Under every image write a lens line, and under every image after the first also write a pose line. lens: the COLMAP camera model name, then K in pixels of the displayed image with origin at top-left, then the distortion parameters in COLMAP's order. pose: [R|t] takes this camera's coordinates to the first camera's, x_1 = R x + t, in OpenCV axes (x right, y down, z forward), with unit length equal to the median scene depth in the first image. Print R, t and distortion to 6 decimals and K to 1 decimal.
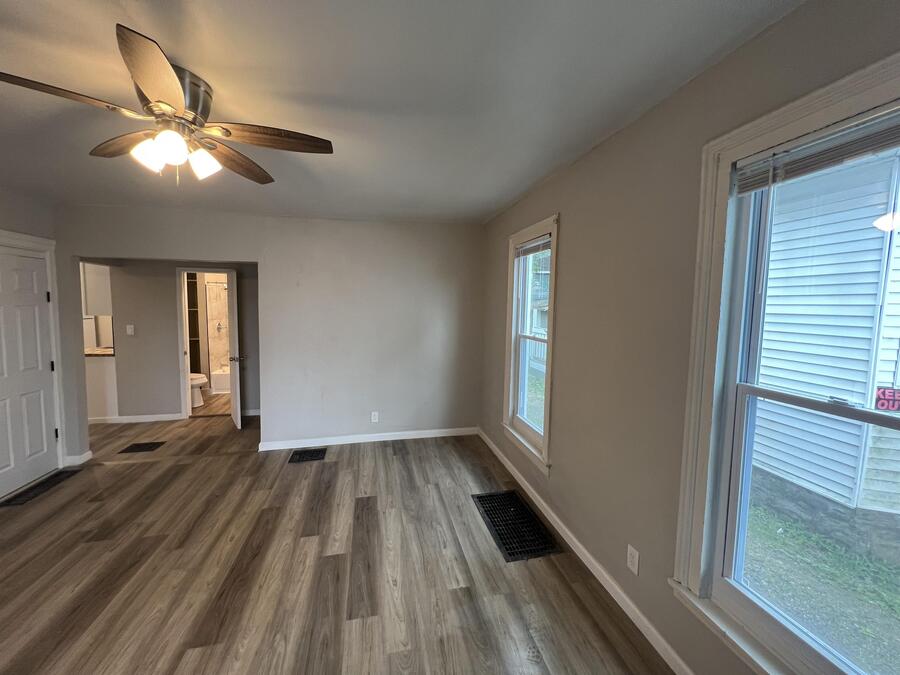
lens RADIAL K [[359.9, 0, 447.0], [0, 359.9, 335.8], [0, 0, 1]] dist [-0.000948, 0.000799]
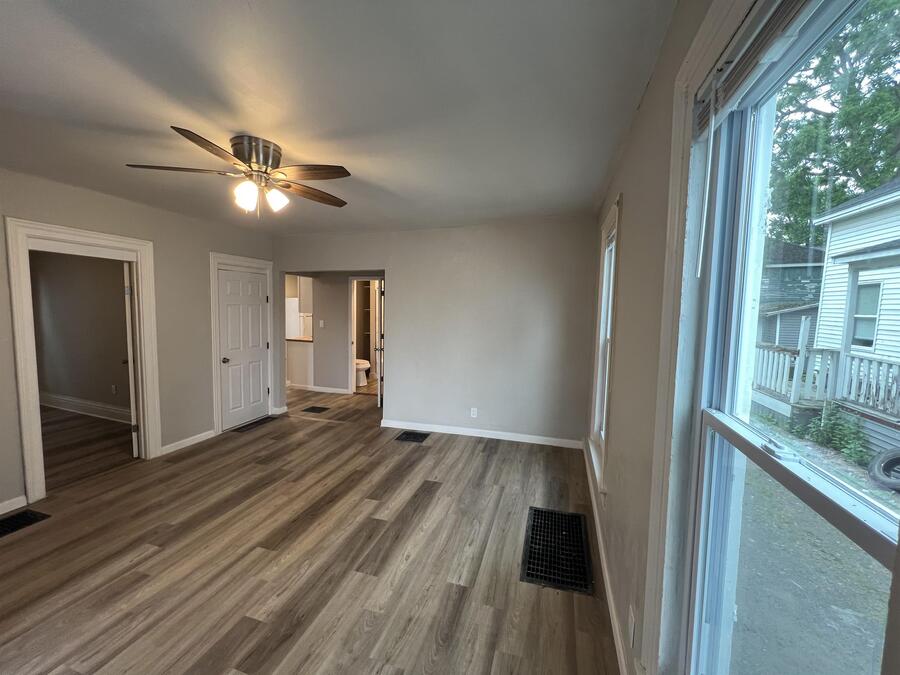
lens RADIAL K [[359.9, 0, 445.5], [0, 359.9, 333.8], [0, 0, 1]] dist [-0.000948, 0.000799]
pose [[0.869599, 0.038689, -0.492241, 0.331353], [-0.046440, 0.998915, -0.003529, 0.007318], [0.491570, 0.025929, 0.870452, 0.067334]]
